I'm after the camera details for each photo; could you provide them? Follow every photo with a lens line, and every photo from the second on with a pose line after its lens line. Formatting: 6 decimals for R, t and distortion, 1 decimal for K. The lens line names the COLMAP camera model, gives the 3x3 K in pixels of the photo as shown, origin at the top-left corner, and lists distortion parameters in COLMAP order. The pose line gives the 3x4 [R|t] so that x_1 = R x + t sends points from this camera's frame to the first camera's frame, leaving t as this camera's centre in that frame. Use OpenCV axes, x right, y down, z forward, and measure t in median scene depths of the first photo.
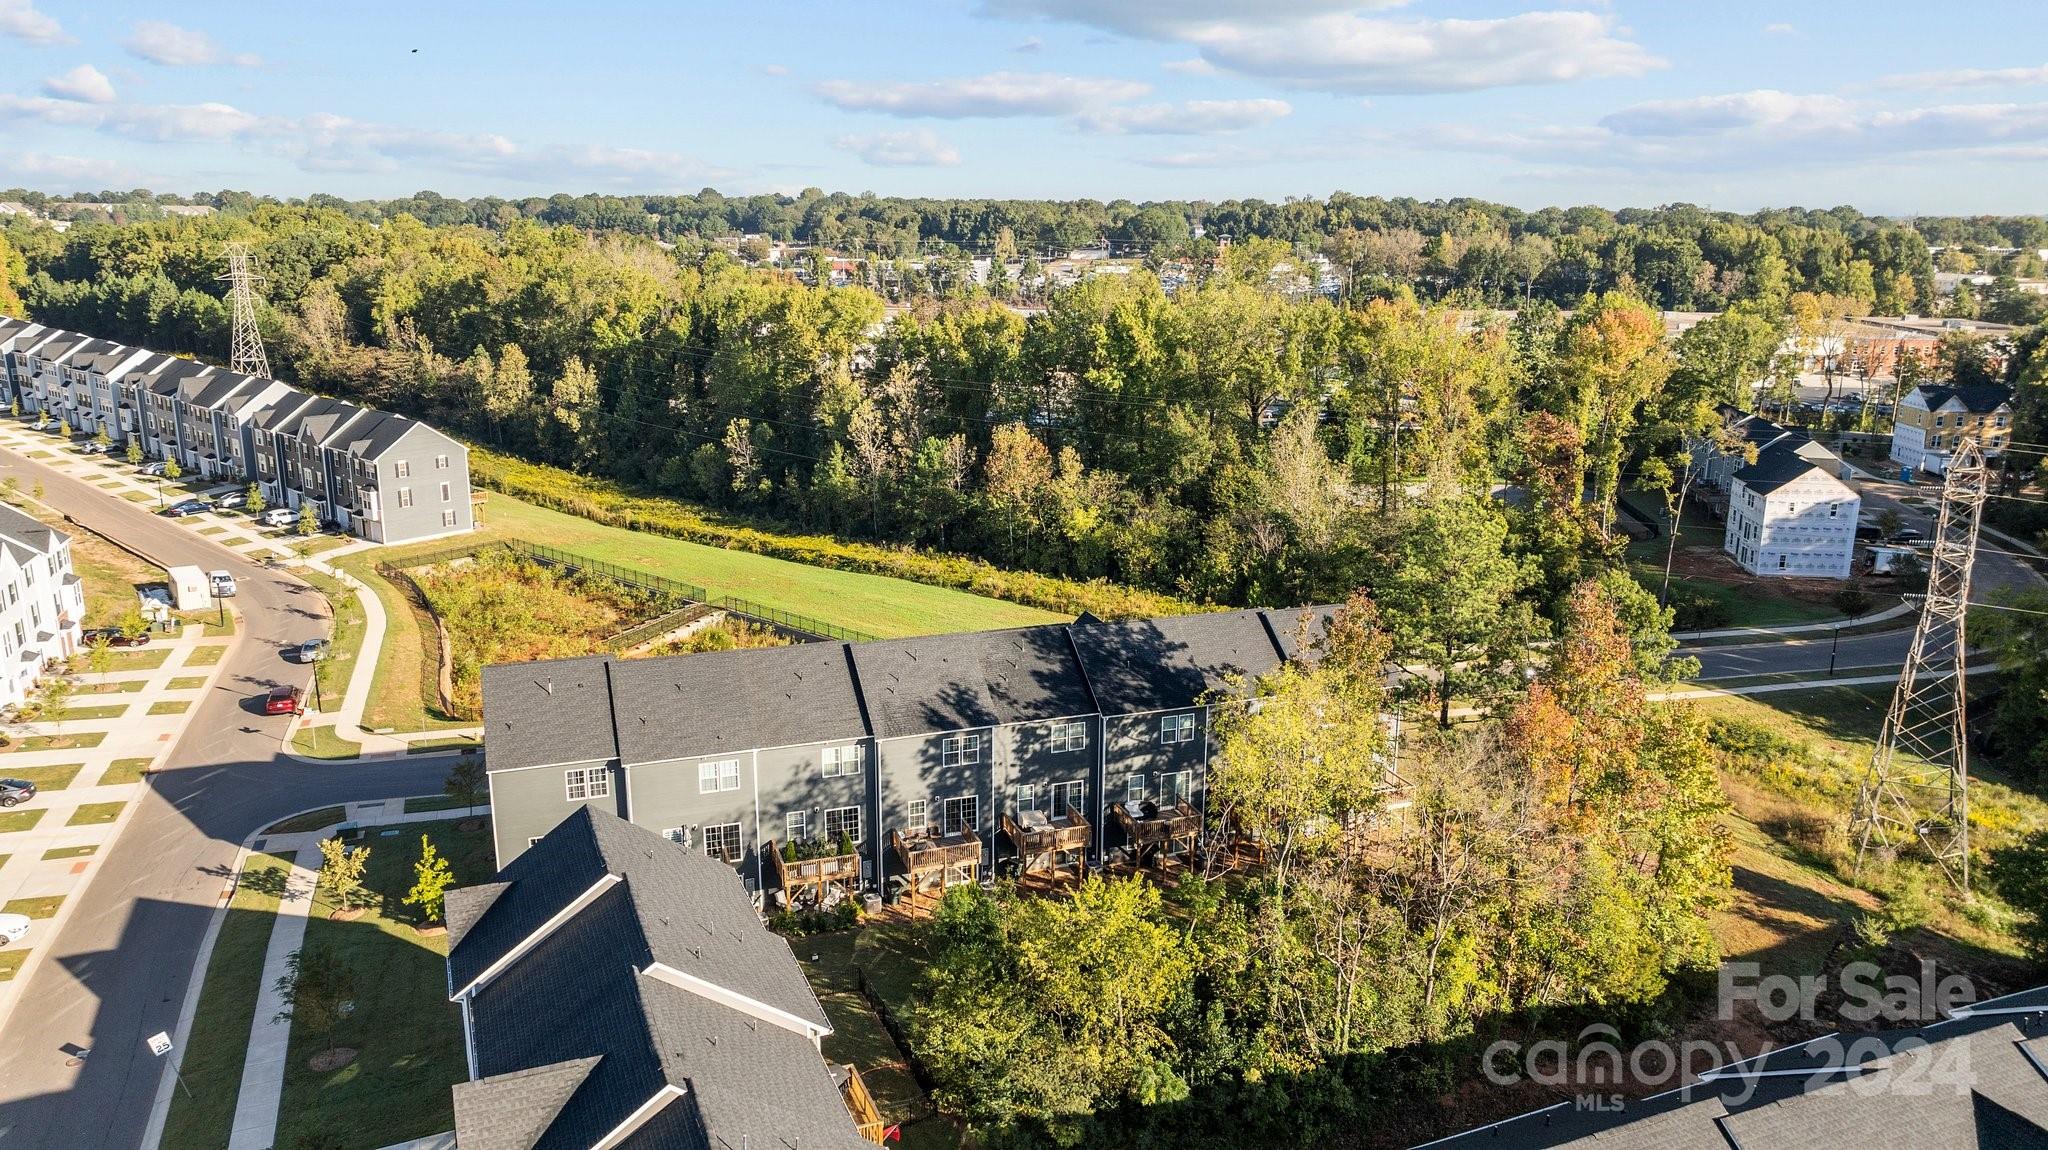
lens RADIAL K [[1436.6, 0, 1029.2], [0, 1436.6, 607.8], [0, 0, 1]] dist [-0.022937, 0.000528]
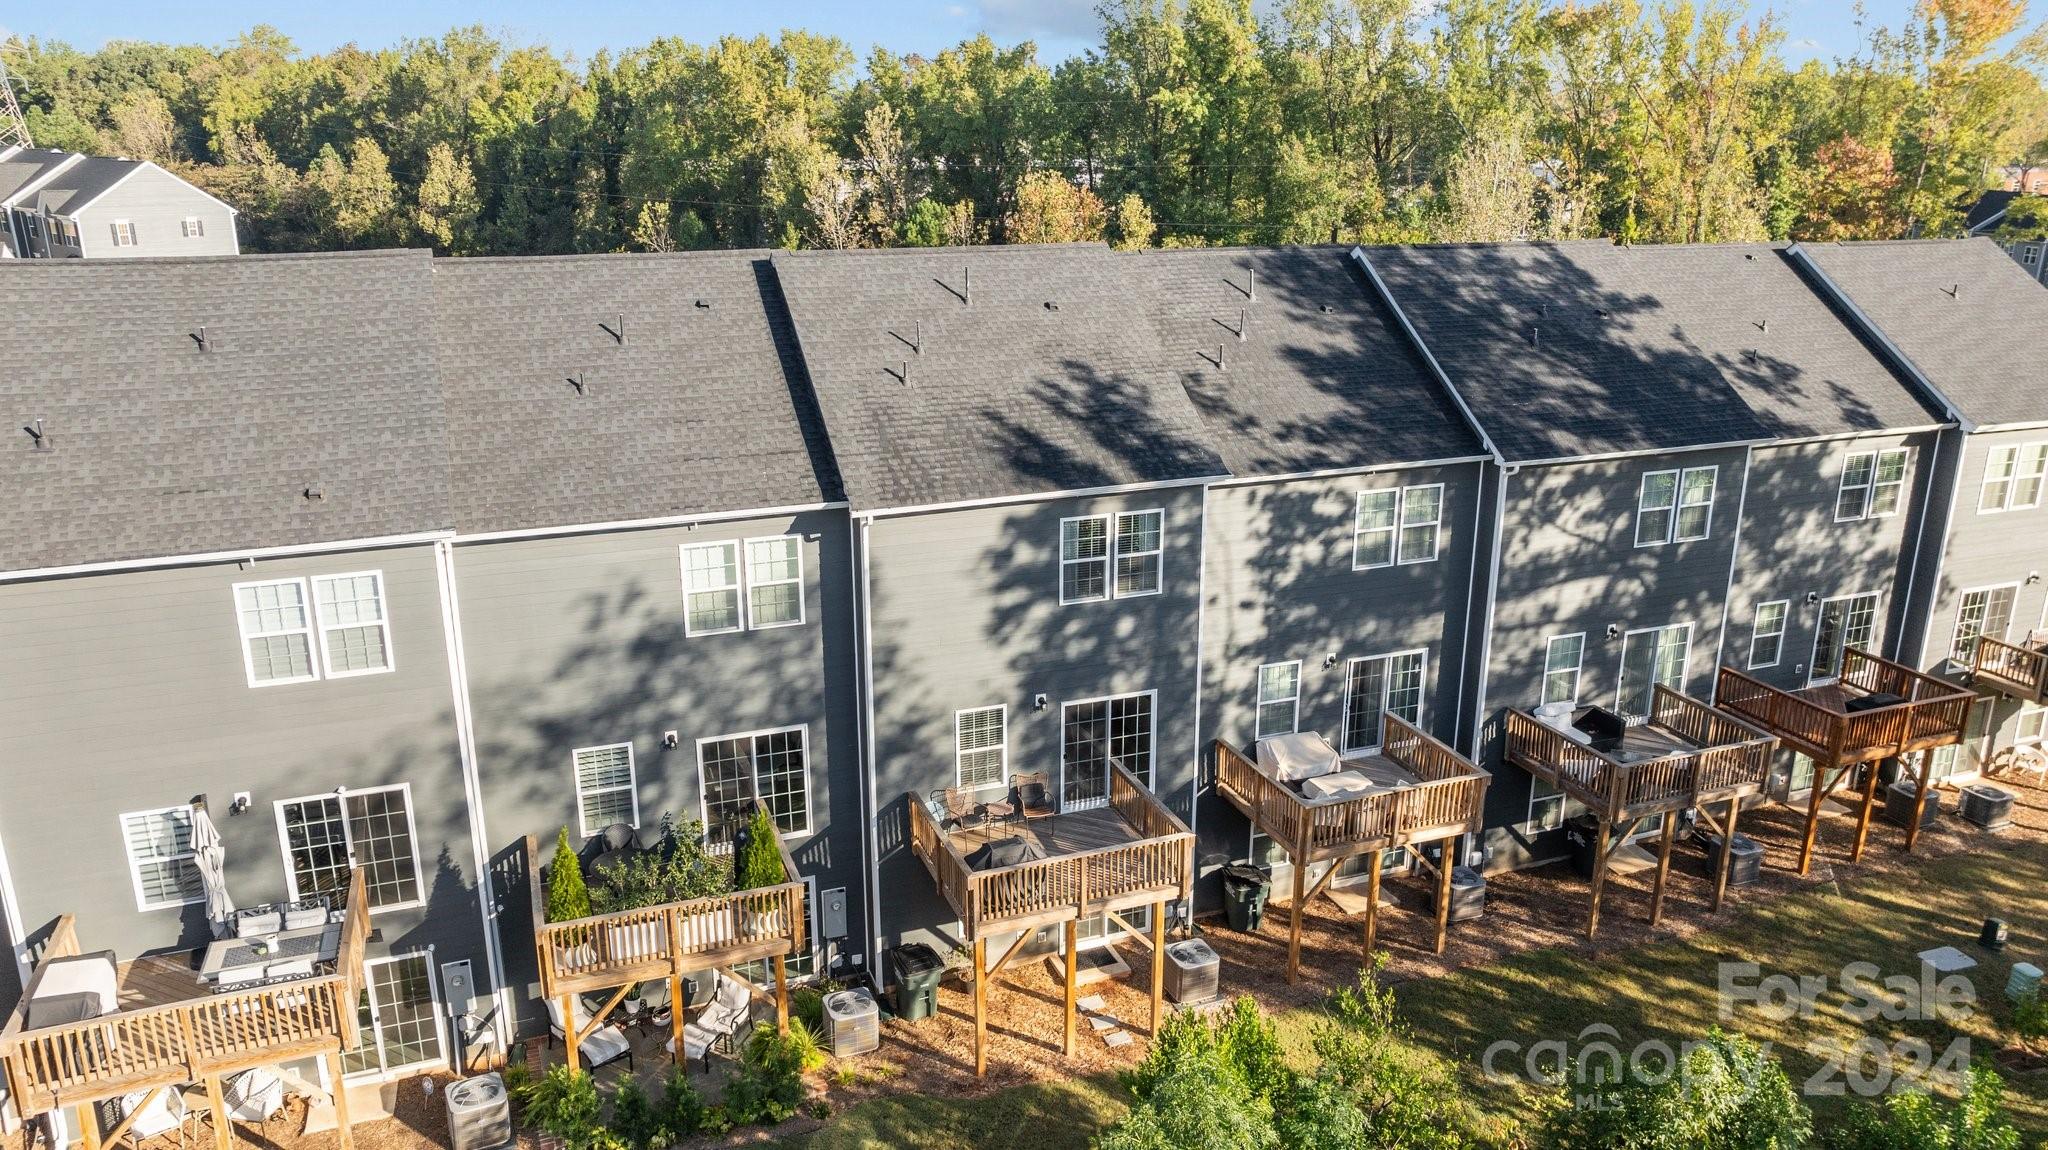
lens RADIAL K [[1436.6, 0, 1029.2], [0, 1436.6, 607.8], [0, 0, 1]] dist [-0.022937, 0.000528]
pose [[0.999790, -0.011428, 0.016995, -0.070156], [0.010578, 0.998729, 0.049273, 0.092709], [-0.017536, -0.049083, 0.998641, 0.652442]]
